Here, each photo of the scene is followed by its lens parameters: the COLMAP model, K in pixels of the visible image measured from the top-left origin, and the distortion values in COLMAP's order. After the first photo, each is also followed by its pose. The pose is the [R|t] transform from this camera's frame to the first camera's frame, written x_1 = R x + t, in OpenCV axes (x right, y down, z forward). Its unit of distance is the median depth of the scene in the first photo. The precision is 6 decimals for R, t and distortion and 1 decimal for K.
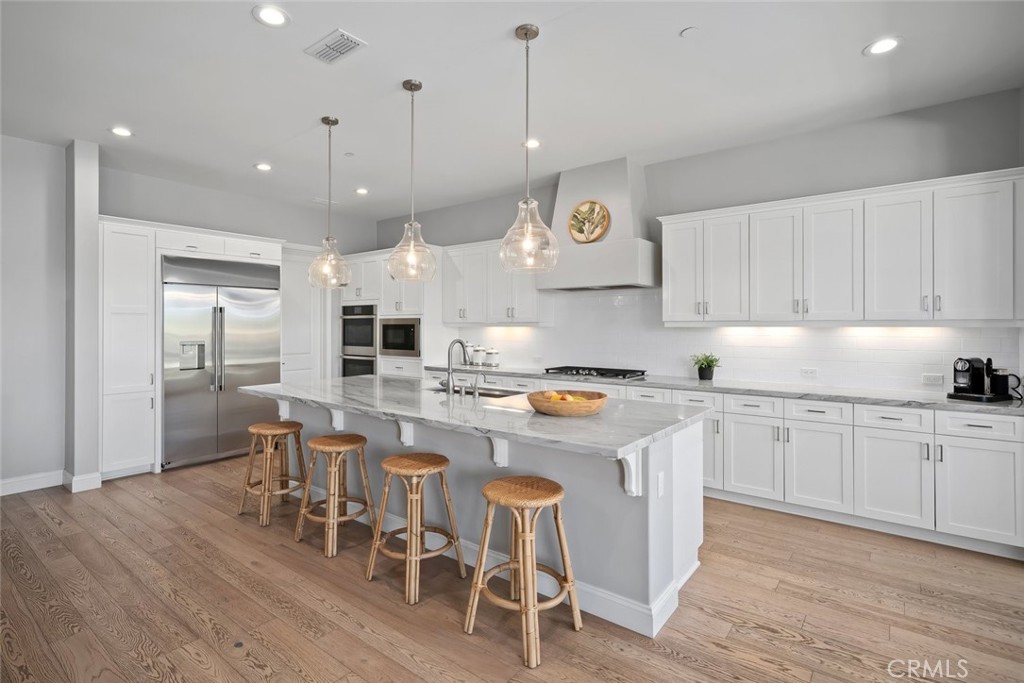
lens RADIAL K [[511.5, 0, 474.8], [0, 511.5, 320.5], [0, 0, 1]] dist [0.002746, 0.000717]
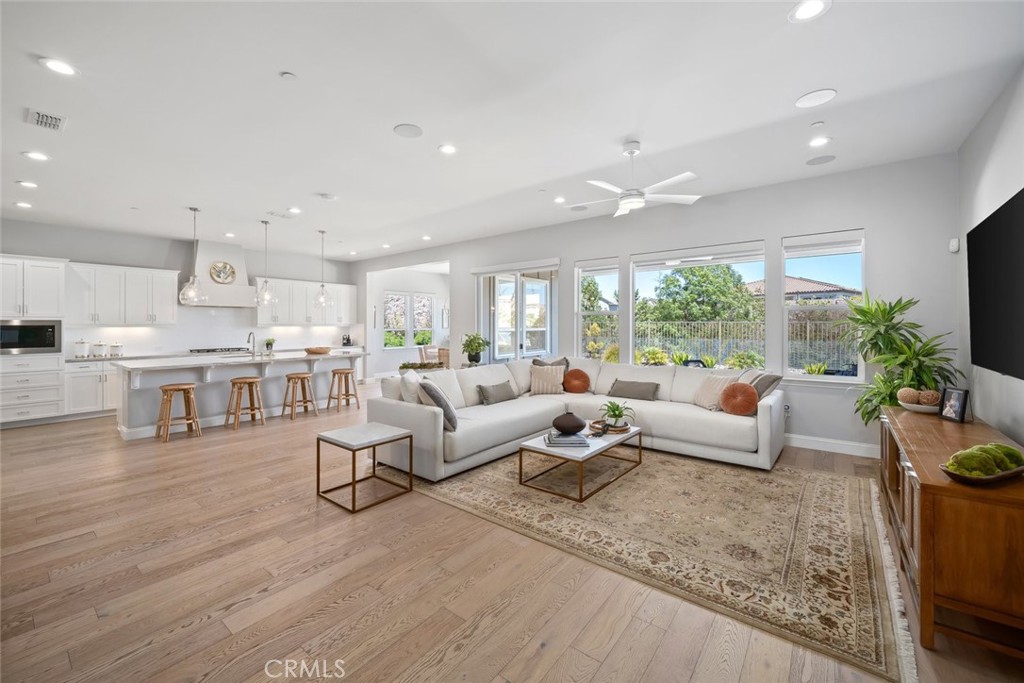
lens RADIAL K [[411.1, 0, 506.9], [0, 411.1, 325.5], [0, 0, 1]] dist [-0.012203, -0.000086]
pose [[-0.029566, 0.001379, 0.999562, -1.210470], [-0.004735, 0.999988, -0.001520, 0.004654], [-0.999552, -0.004778, -0.029559, -0.032886]]
